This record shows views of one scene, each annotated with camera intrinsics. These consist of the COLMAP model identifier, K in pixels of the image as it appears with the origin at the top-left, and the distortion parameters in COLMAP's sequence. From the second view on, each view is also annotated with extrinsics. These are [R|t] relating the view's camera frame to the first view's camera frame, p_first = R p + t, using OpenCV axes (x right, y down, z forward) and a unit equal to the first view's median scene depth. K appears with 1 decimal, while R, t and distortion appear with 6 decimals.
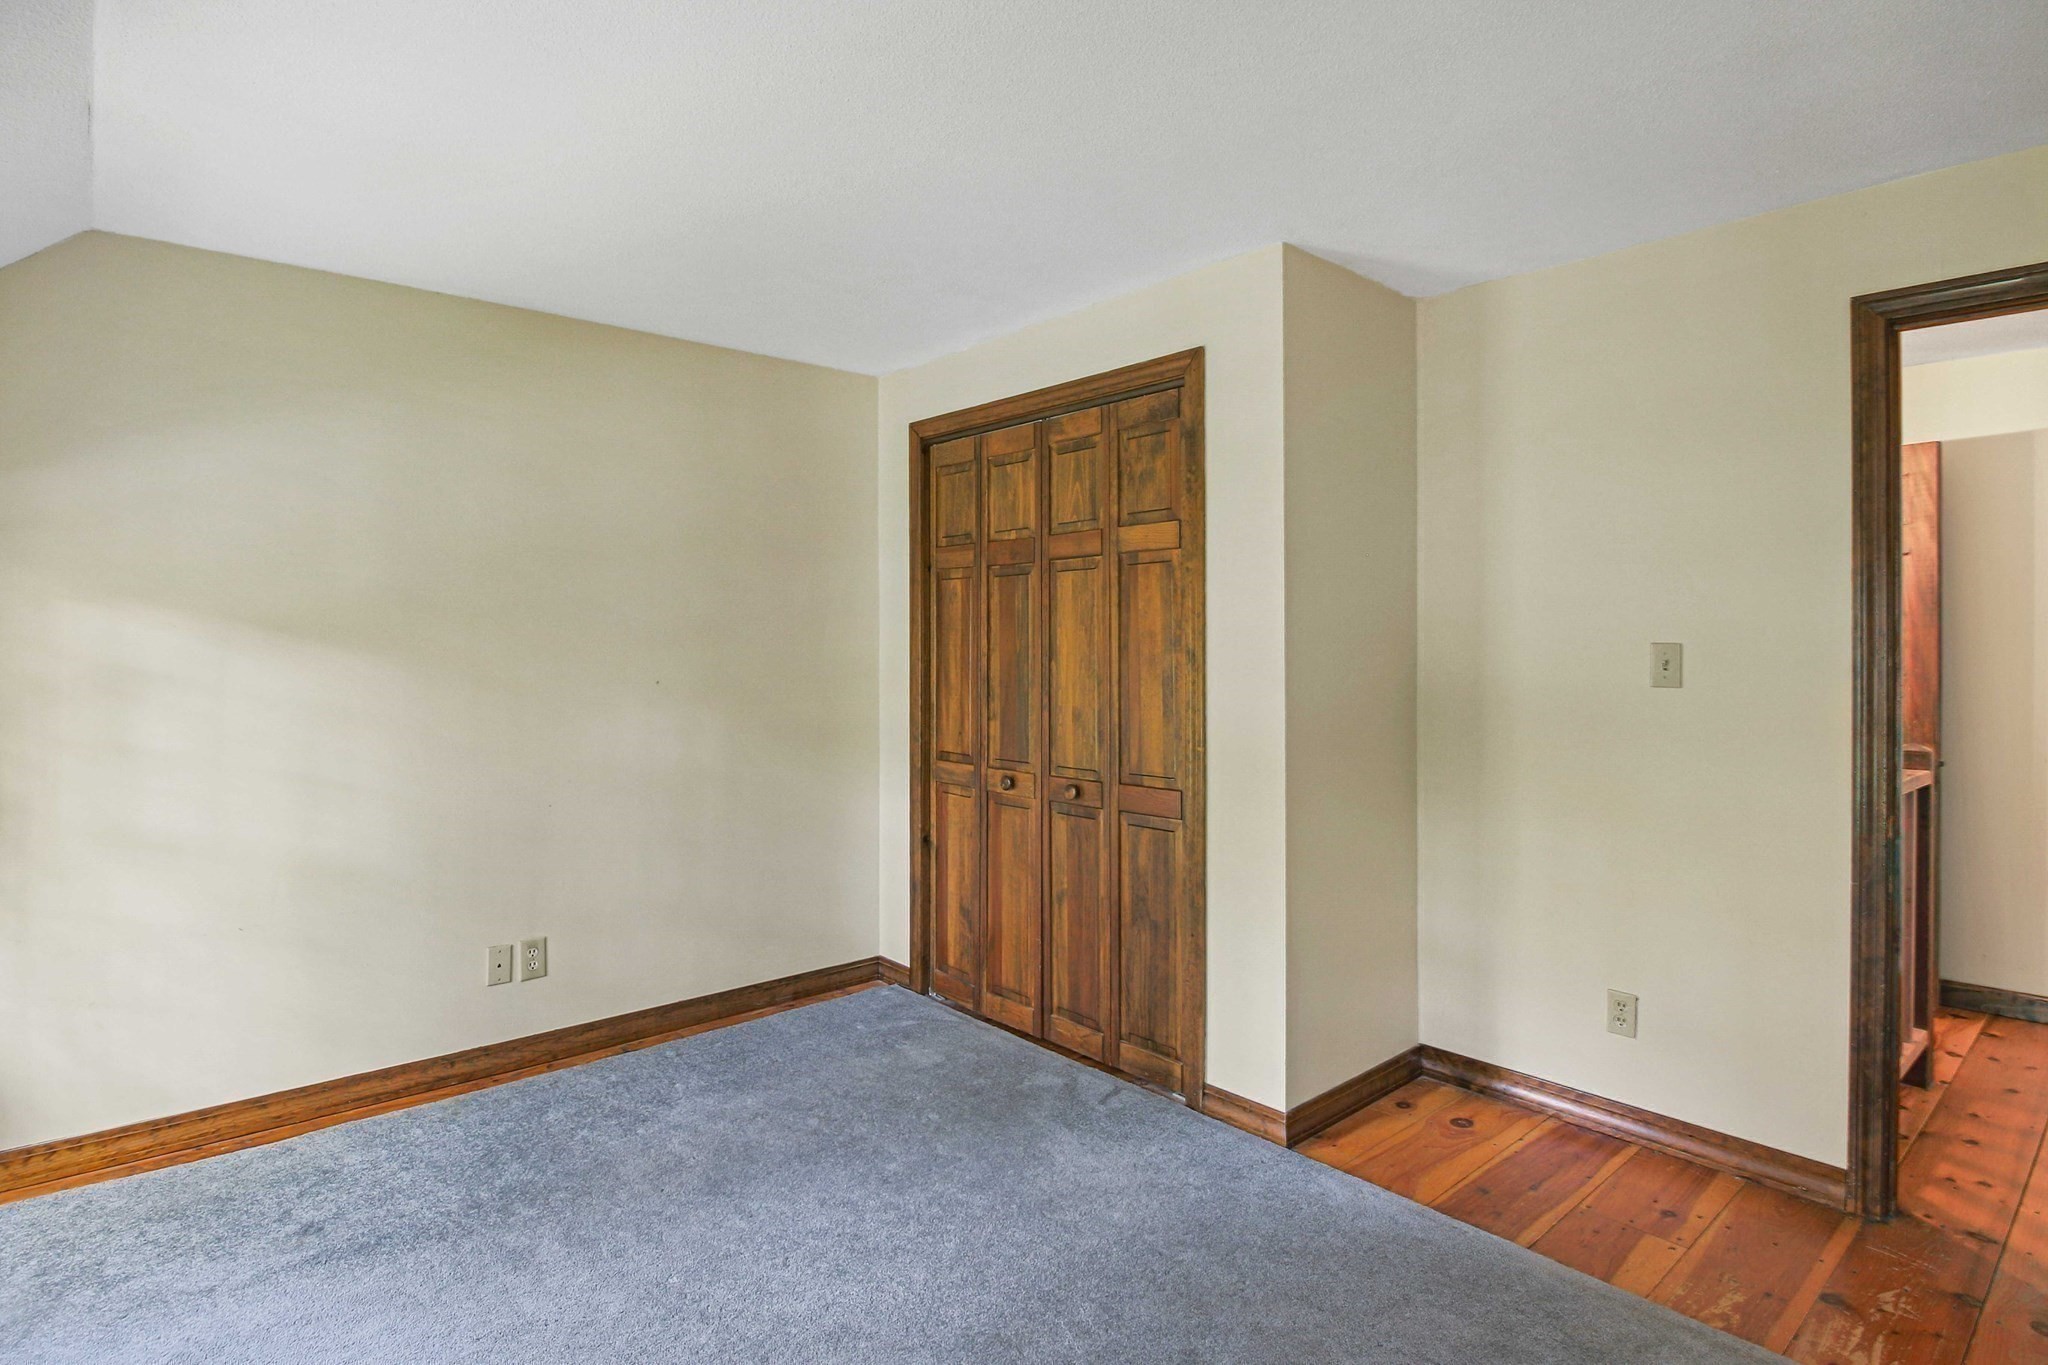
lens RADIAL K [[1077.2, 0, 1017.8], [0, 1077.2, 655.5], [0, 0, 1]] dist [0.001527, -0.015307]
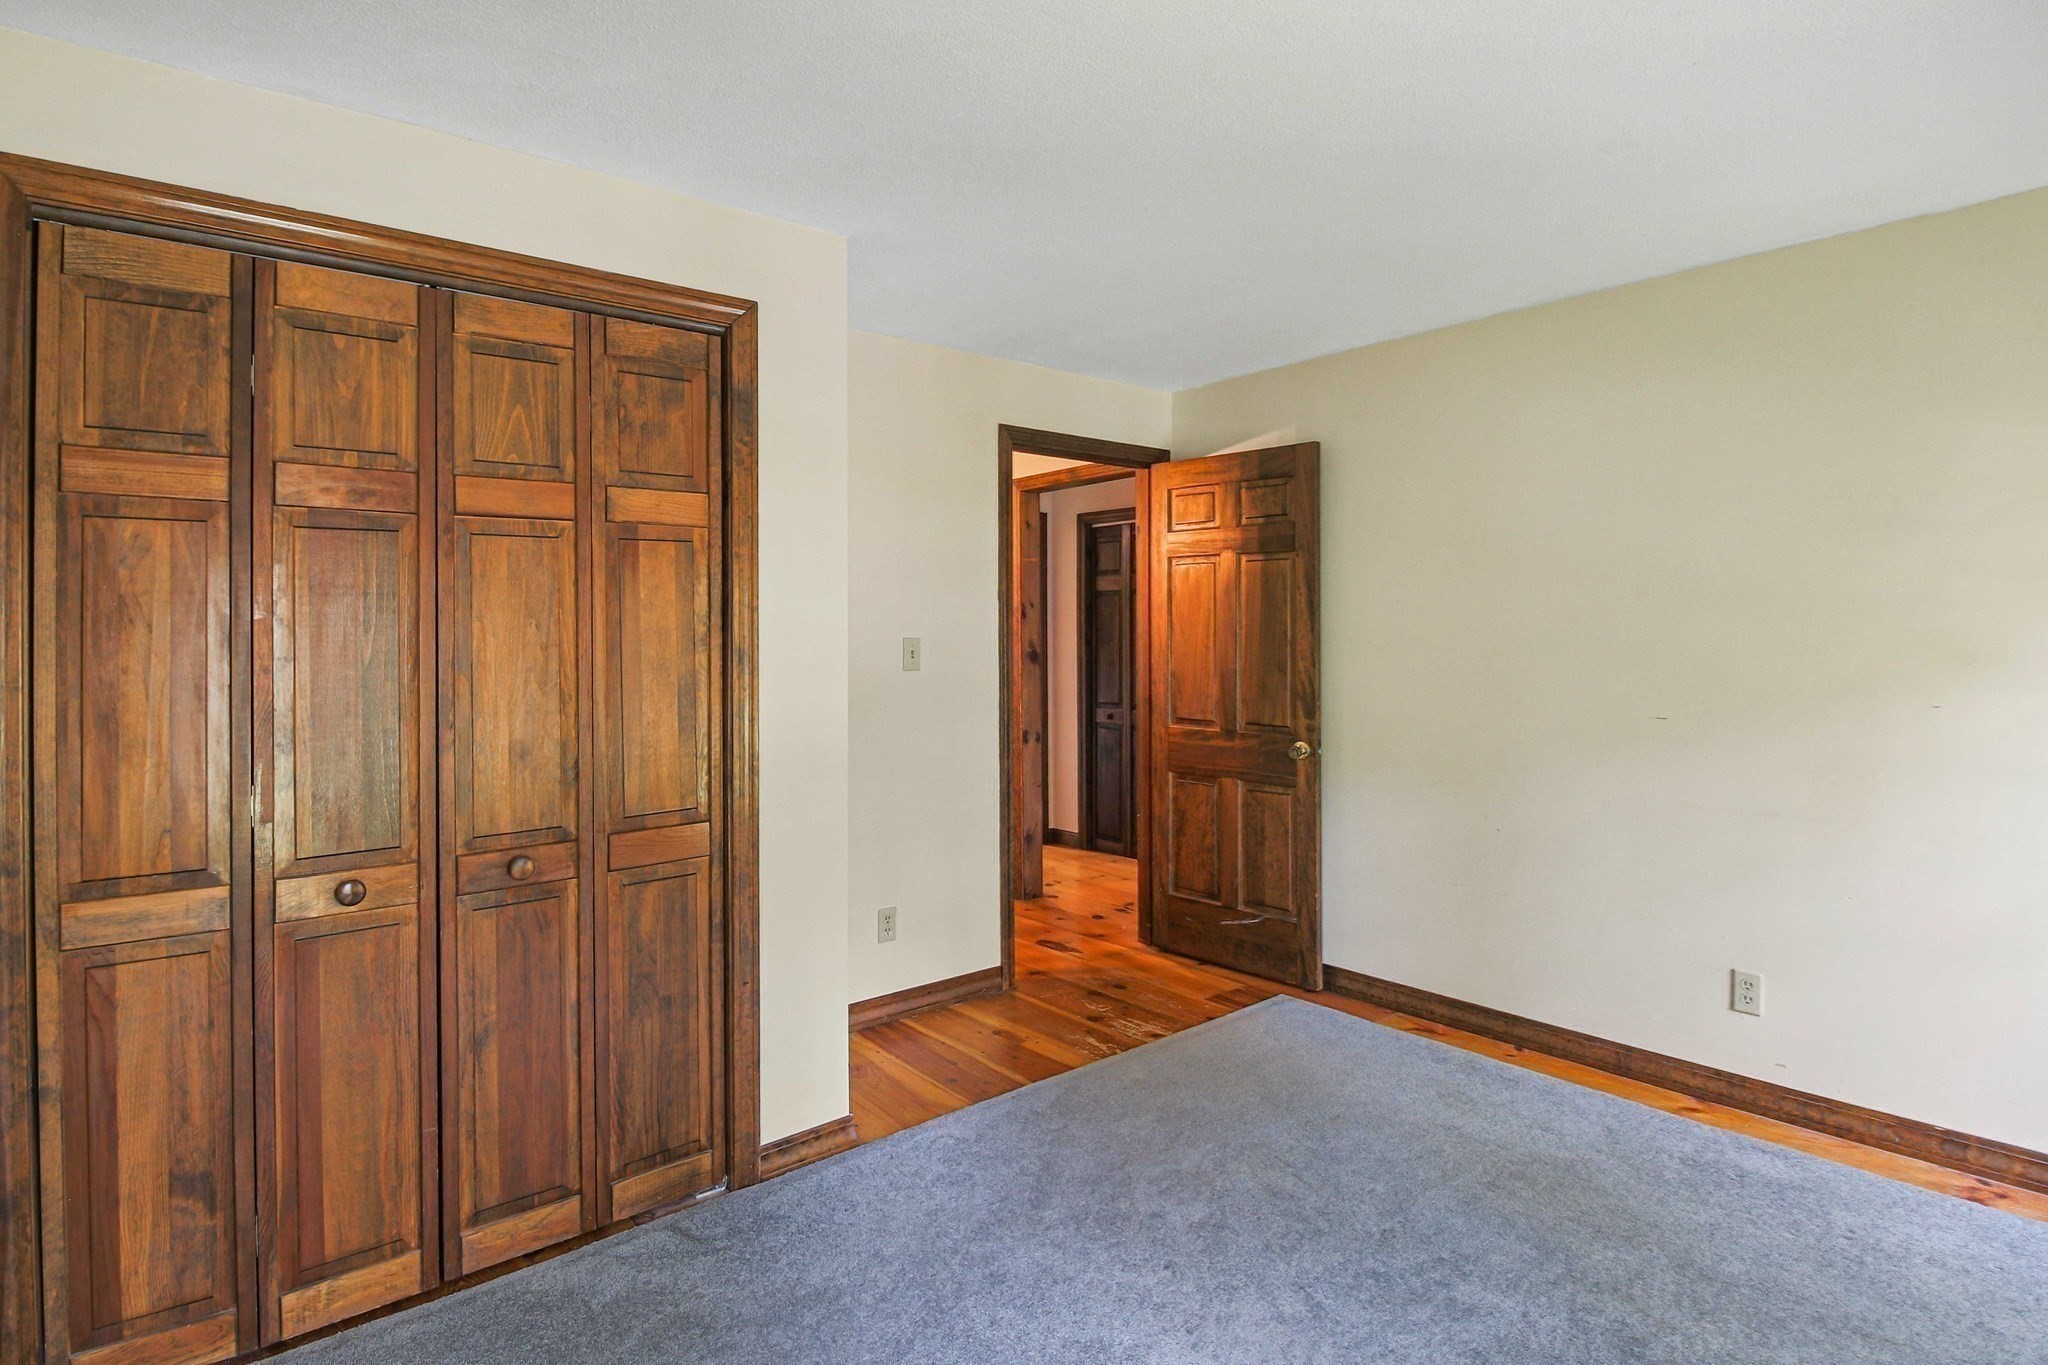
lens RADIAL K [[1084.0, 0, 1021.2], [0, 1084.0, 645.7], [0, 0, 1]] dist [0.003207, -0.016611]
pose [[0.010218, -0.007873, 0.999917, -0.646064], [0.024825, 0.999663, 0.007617, -0.008807], [-0.999640, 0.024745, 0.010410, 0.711952]]
